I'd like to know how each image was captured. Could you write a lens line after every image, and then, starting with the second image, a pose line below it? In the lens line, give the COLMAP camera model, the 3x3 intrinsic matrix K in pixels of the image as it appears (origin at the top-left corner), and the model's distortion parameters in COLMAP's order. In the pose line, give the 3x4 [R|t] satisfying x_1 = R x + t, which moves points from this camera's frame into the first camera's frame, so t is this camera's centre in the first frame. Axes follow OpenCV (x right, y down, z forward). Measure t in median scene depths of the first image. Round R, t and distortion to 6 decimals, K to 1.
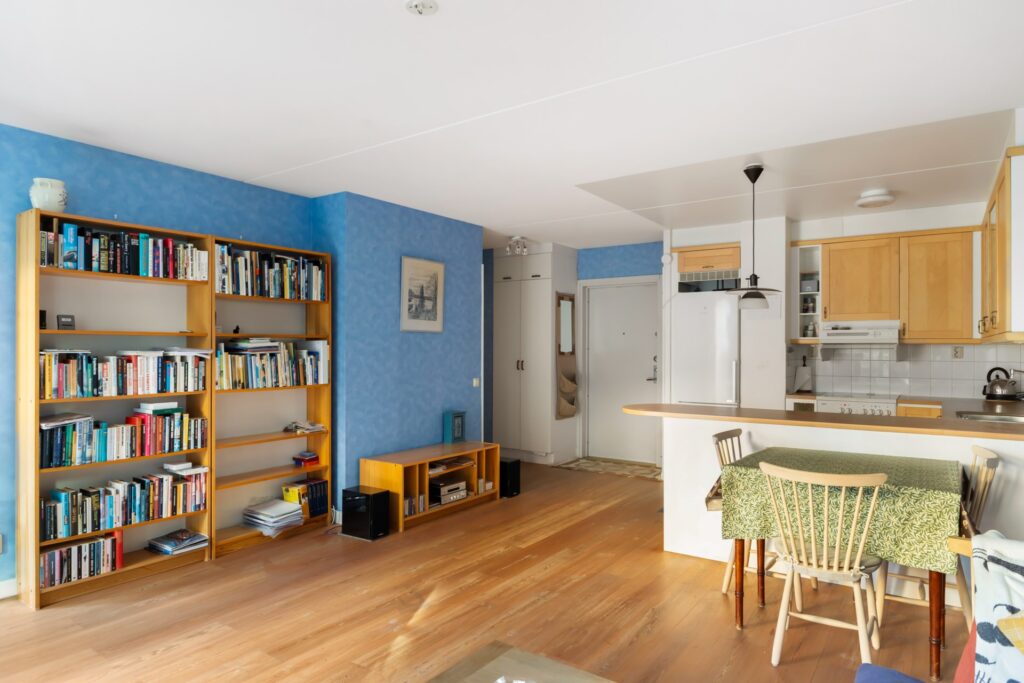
lens RADIAL K [[619.3, 0, 510.9], [0, 619.3, 344.7], [0, 0, 1]] dist [-0.000796, -0.001361]
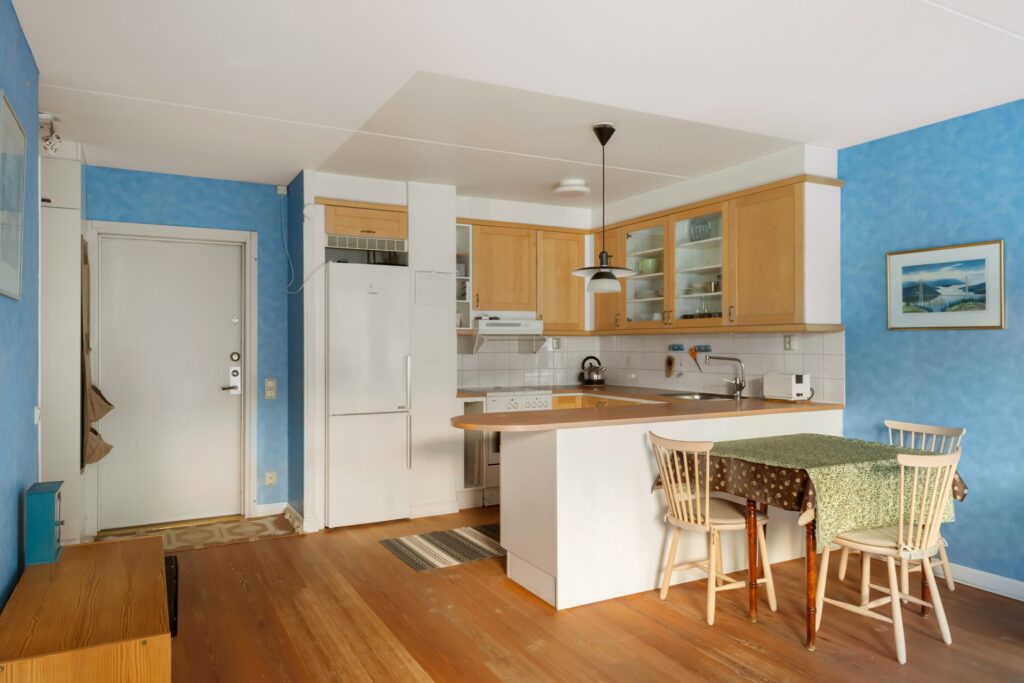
lens RADIAL K [[700.4, 0, 511.8], [0, 700.4, 335.7], [0, 0, 1]] dist [0.019509, -0.002375]
pose [[0.451120, 0.007080, 0.892435, -0.409683], [0.000684, 0.999965, -0.008279, 0.008757], [-0.892463, 0.004345, 0.451100, 0.520122]]
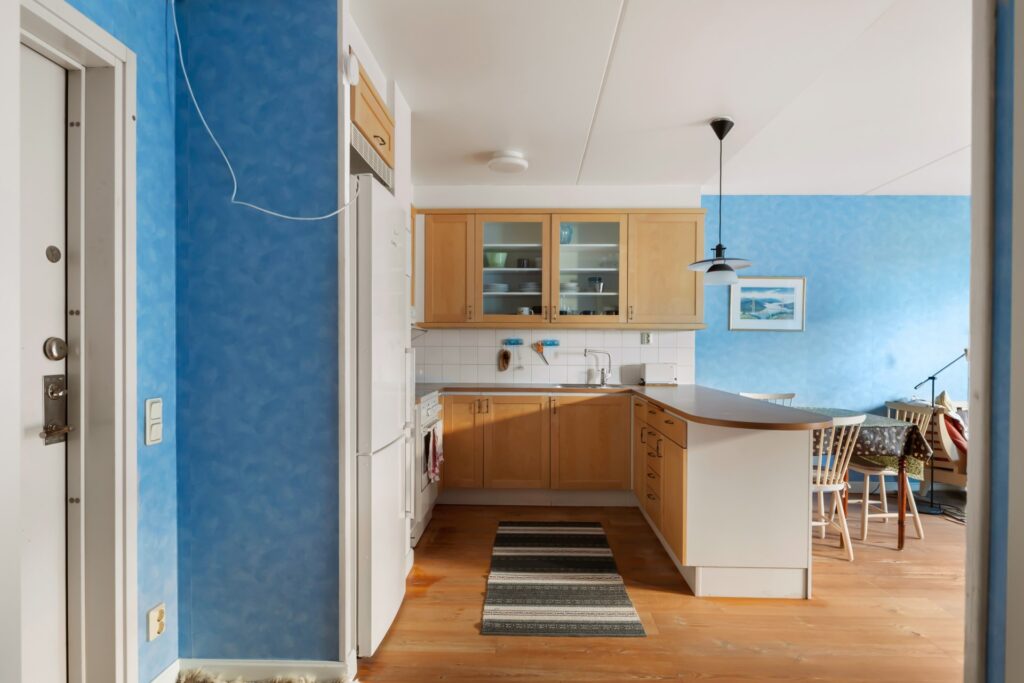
lens RADIAL K [[587.2, 0, 530.1], [0, 587.2, 349.6], [0, 0, 1]] dist [0.017991, -0.002007]
pose [[-0.568069, -0.008795, 0.822934, -0.116624], [-0.009780, 0.999944, 0.003936, 0.026359], [-0.822923, -0.005813, -0.568123, 1.287878]]
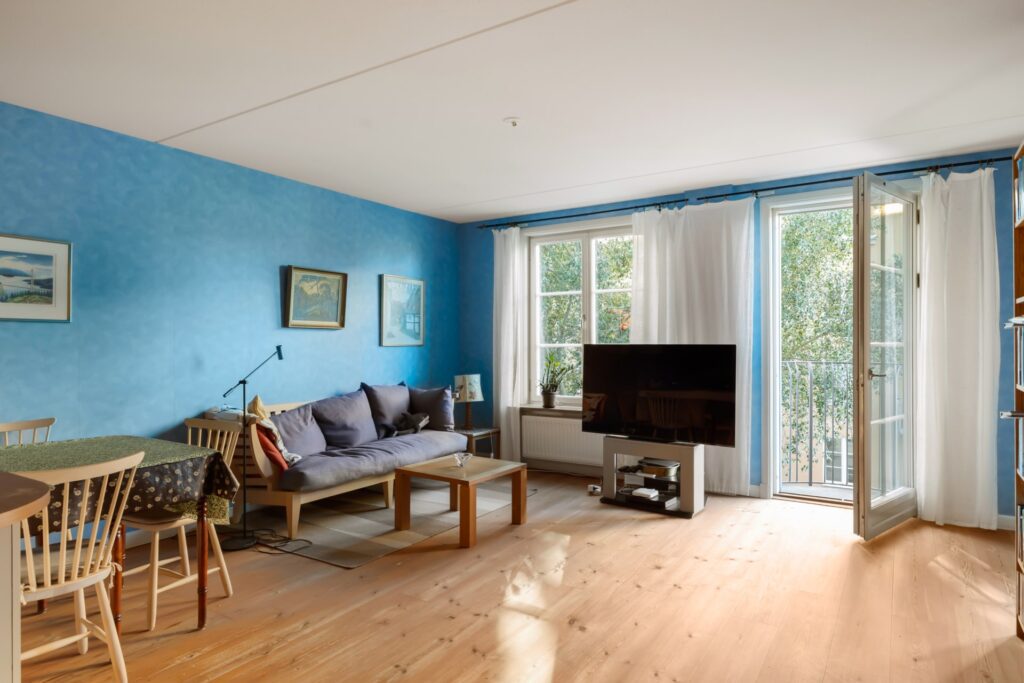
lens RADIAL K [[600.0, 0, 514.0], [0, 600.0, 342.9], [0, 0, 1]] dist [0.003608, 0.000354]
pose [[-0.999267, 0.004696, -0.037990, -0.041473], [0.004883, 0.999976, -0.004843, 0.023748], [0.037967, -0.005025, -0.999266, 1.058919]]
